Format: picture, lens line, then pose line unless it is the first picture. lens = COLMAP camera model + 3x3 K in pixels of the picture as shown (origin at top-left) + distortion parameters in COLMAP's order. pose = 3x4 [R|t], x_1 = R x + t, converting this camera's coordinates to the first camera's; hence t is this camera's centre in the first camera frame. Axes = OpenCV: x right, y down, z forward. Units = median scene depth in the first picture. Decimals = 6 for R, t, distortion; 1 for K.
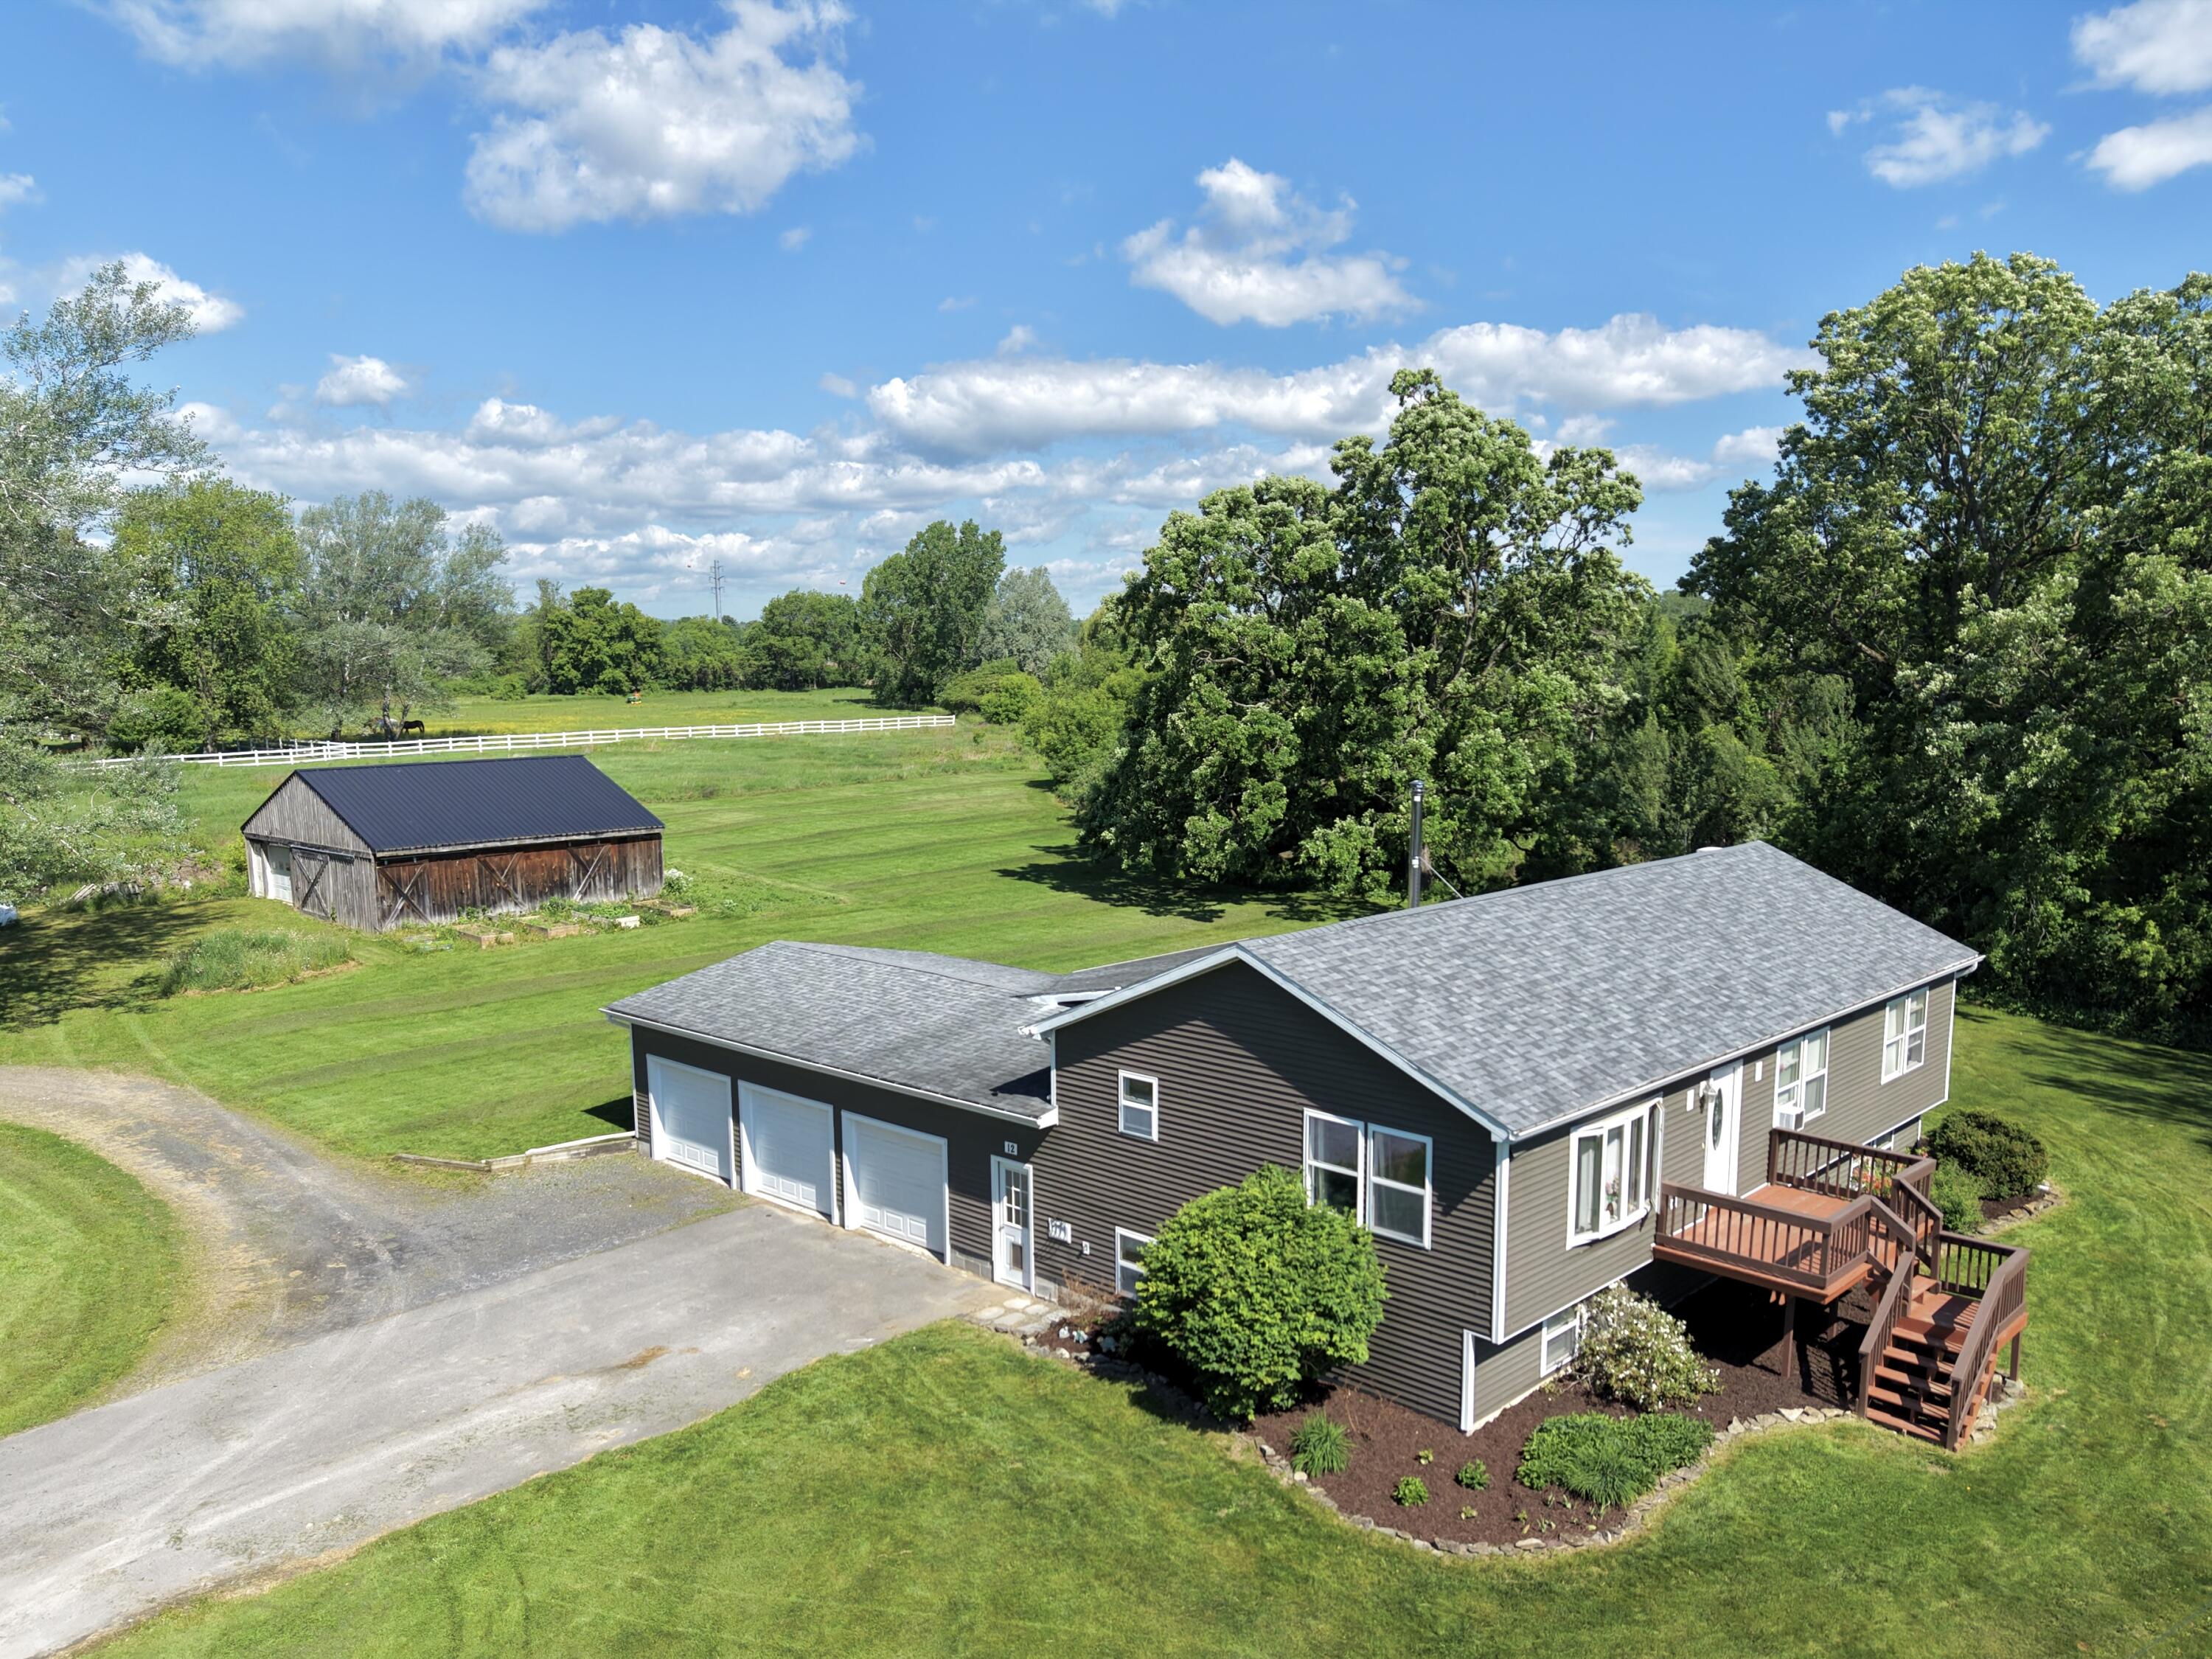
lens RADIAL K [[1704.6, 0, 1166.1], [0, 1704.6, 946.5], [0, 0, 1]] dist [0.011122, -0.004191]
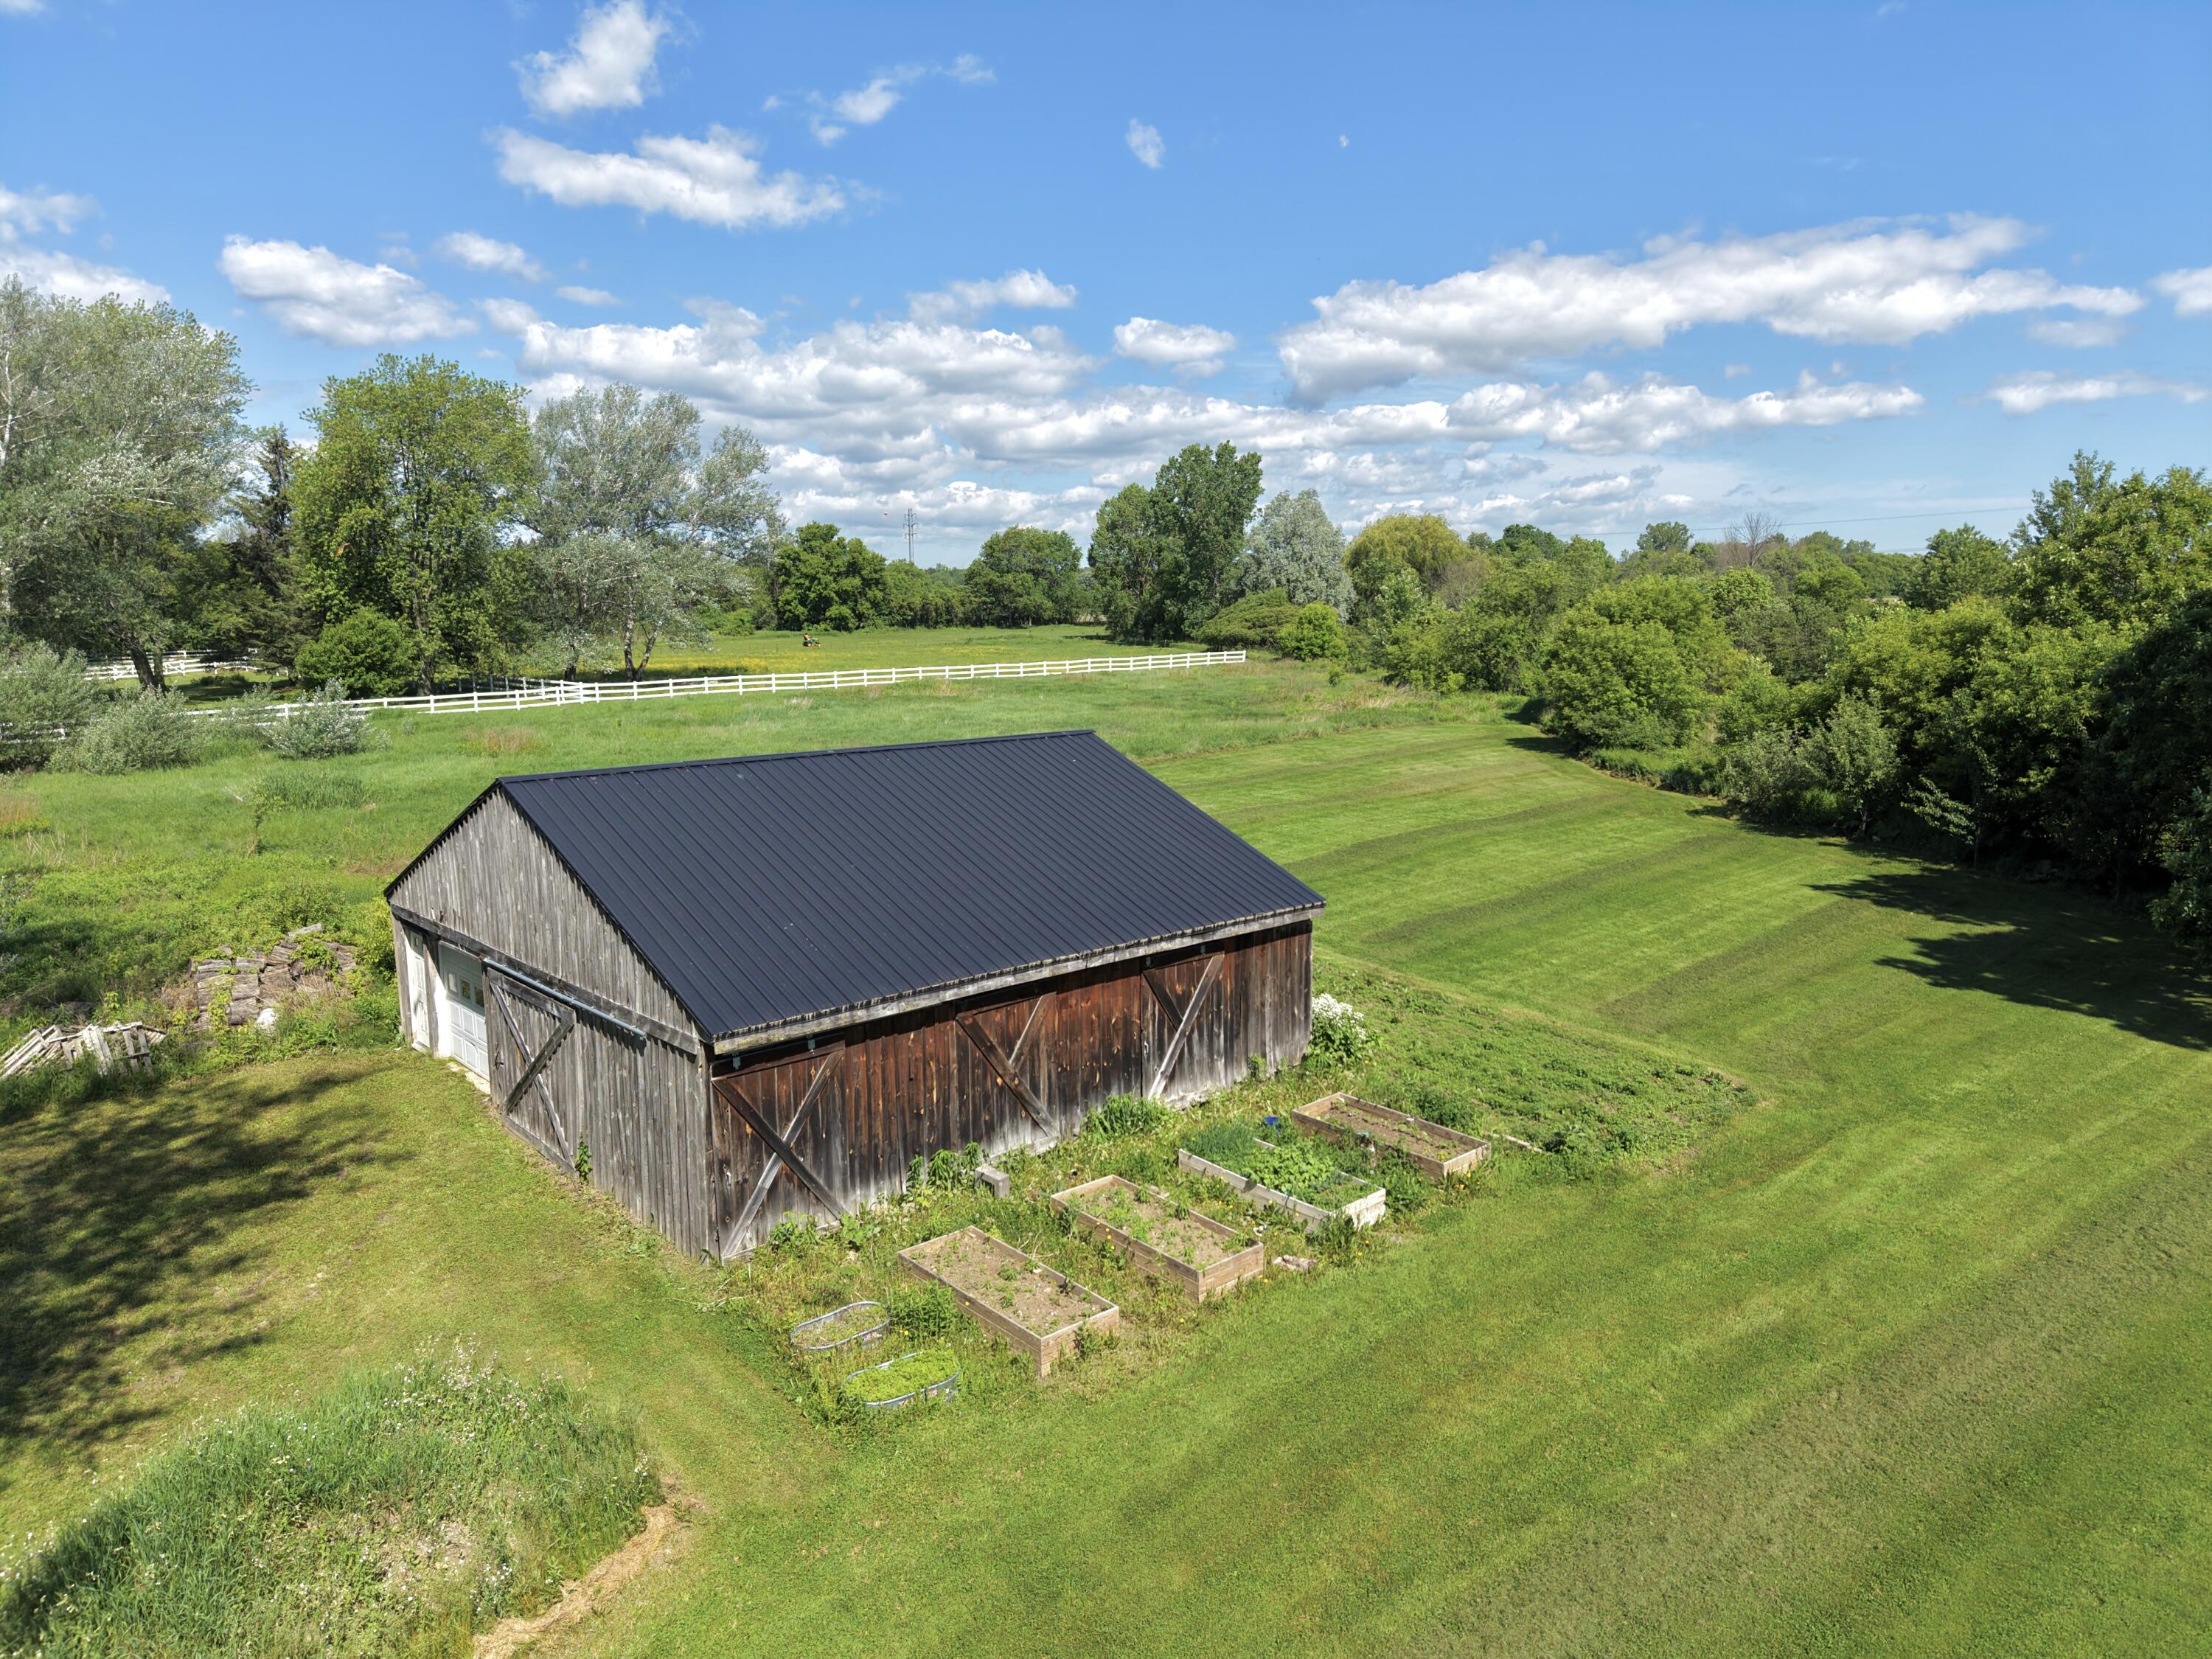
lens RADIAL K [[1470.6, 0, 1106.0], [0, 1470.6, 829.5], [0, 0, 1]] dist [0.041007, -0.003061]
pose [[0.994928, 0.012203, -0.099843, -0.766212], [-0.013750, 0.999796, -0.014819, -0.201351], [0.099642, 0.016117, 0.994893, 1.539673]]
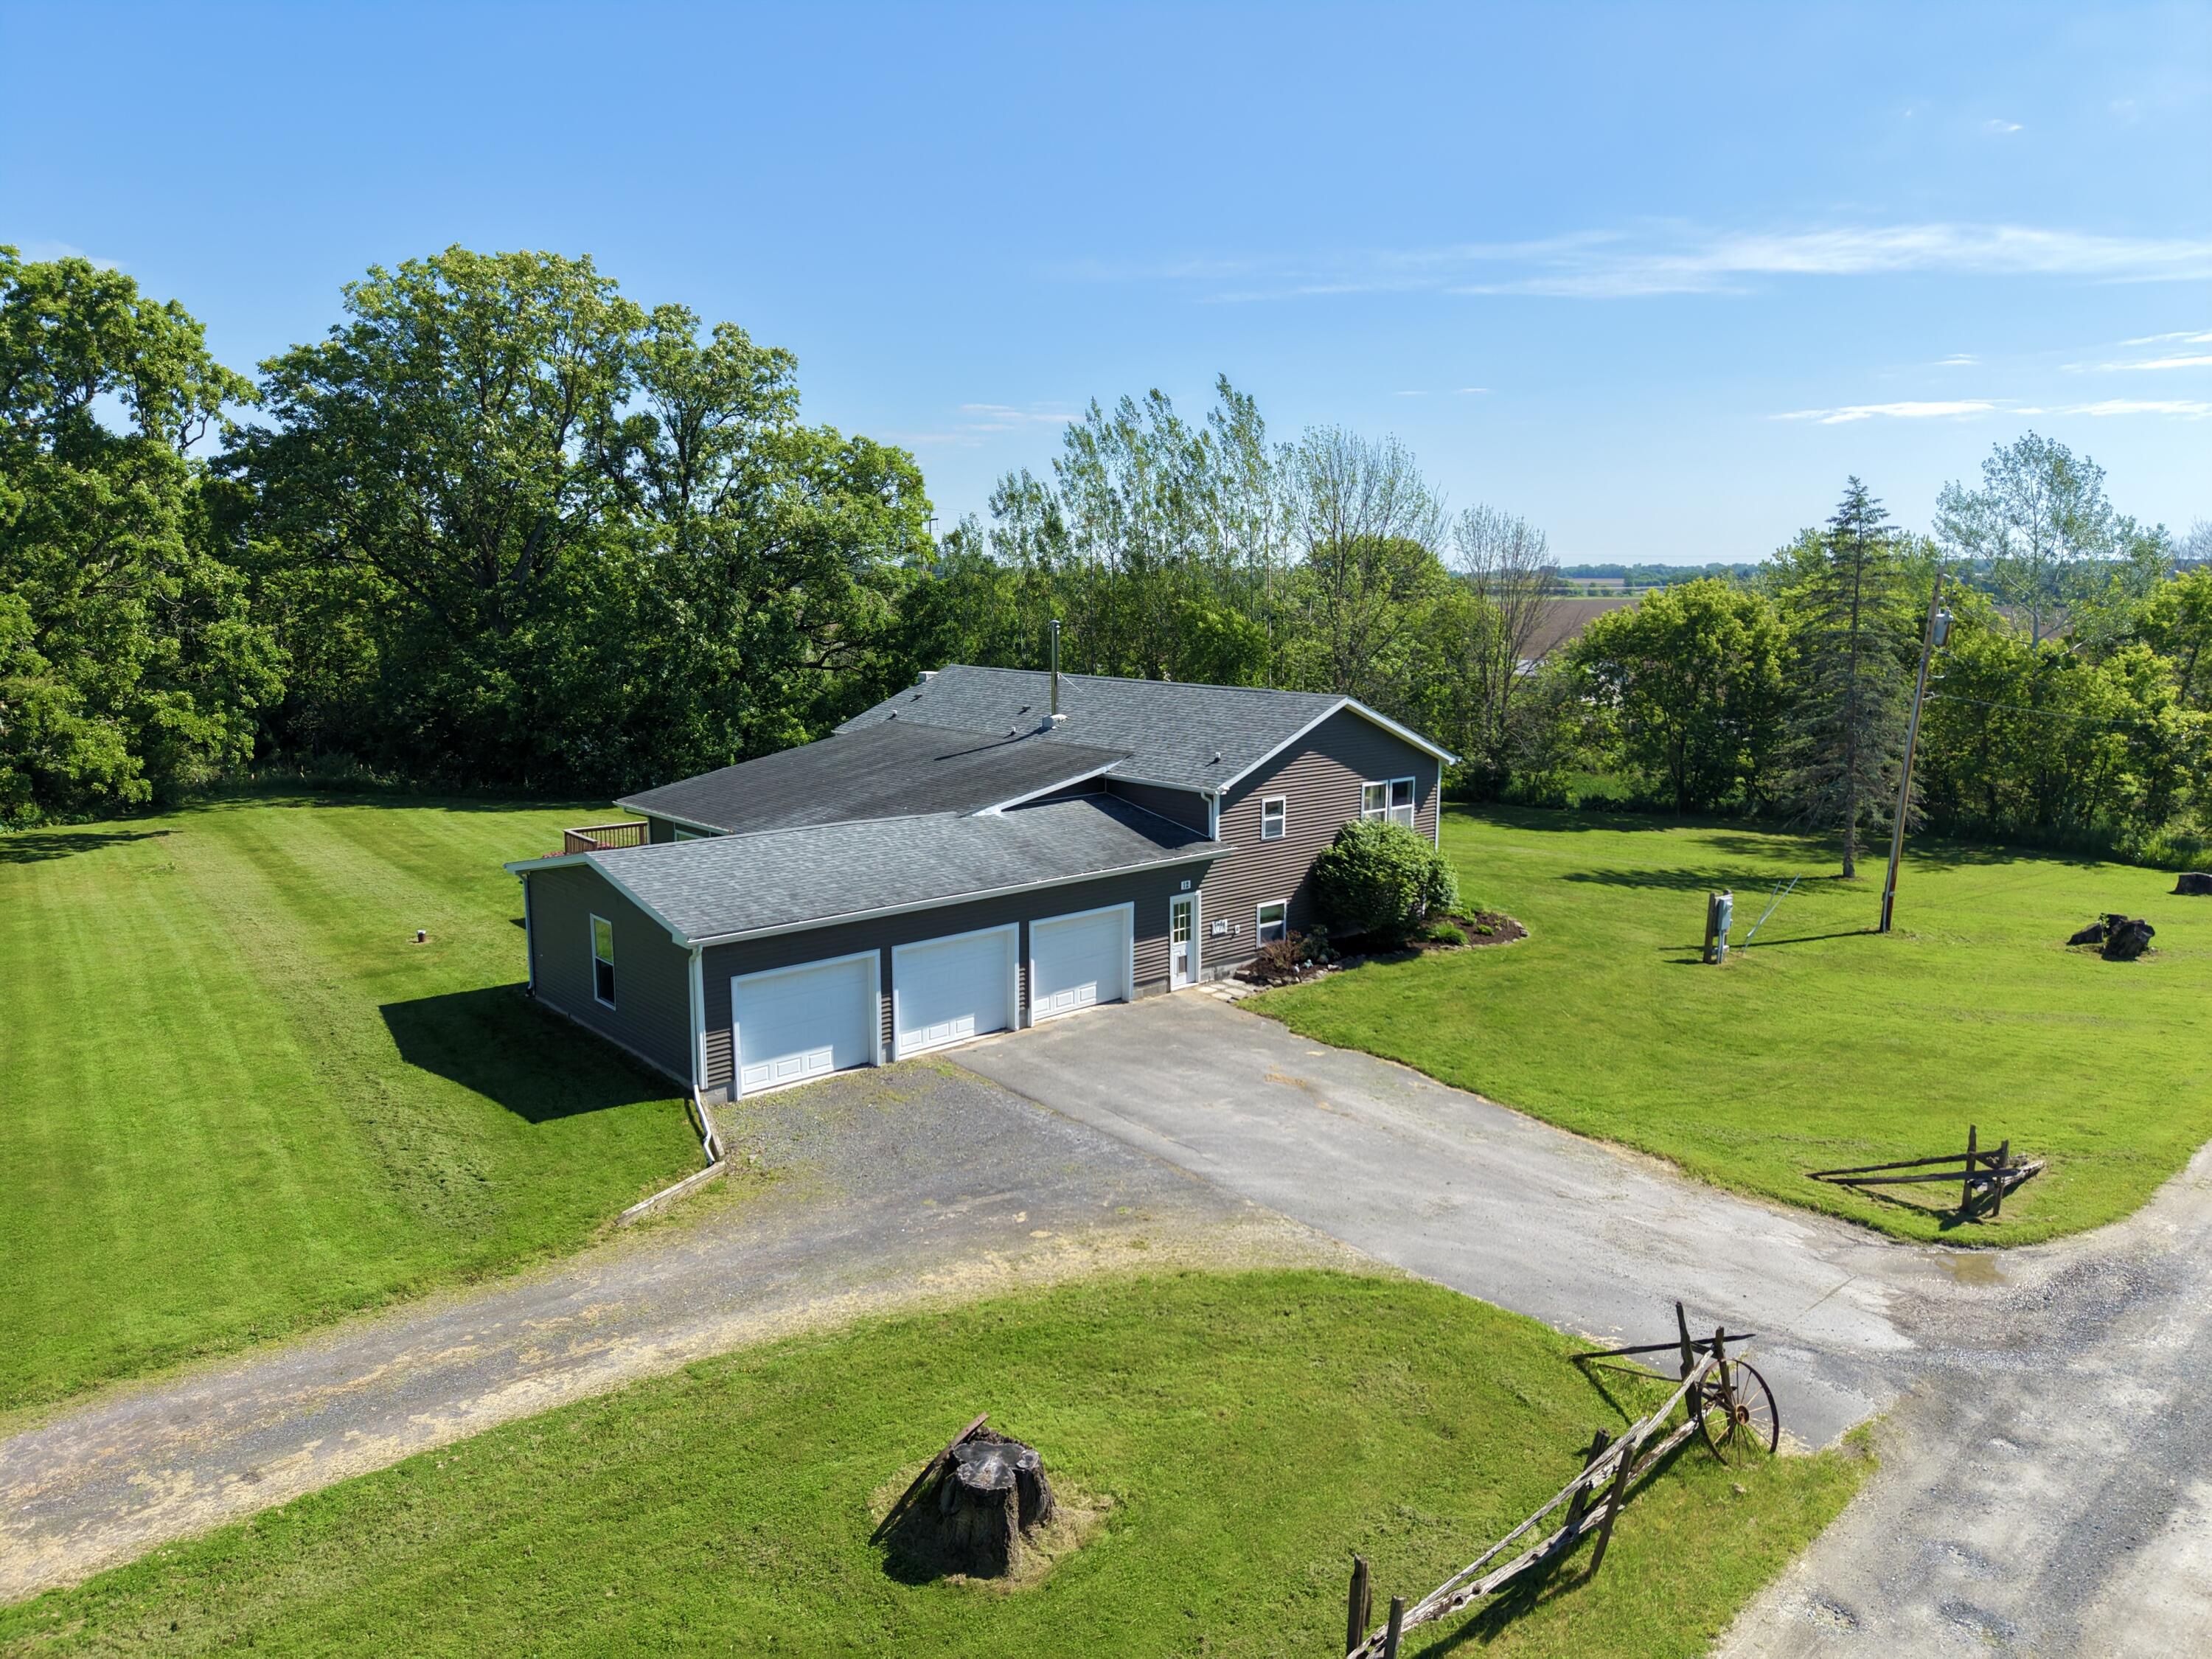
lens RADIAL K [[1470.6, 0, 1106.0], [0, 1470.6, 829.5], [0, 0, 1]] dist [0.041007, -0.003061]
pose [[0.103813, -0.158289, 0.981920, -1.334939], [0.161388, 0.976852, 0.140409, -0.108930], [-0.981416, 0.143894, 0.126956, 0.960926]]
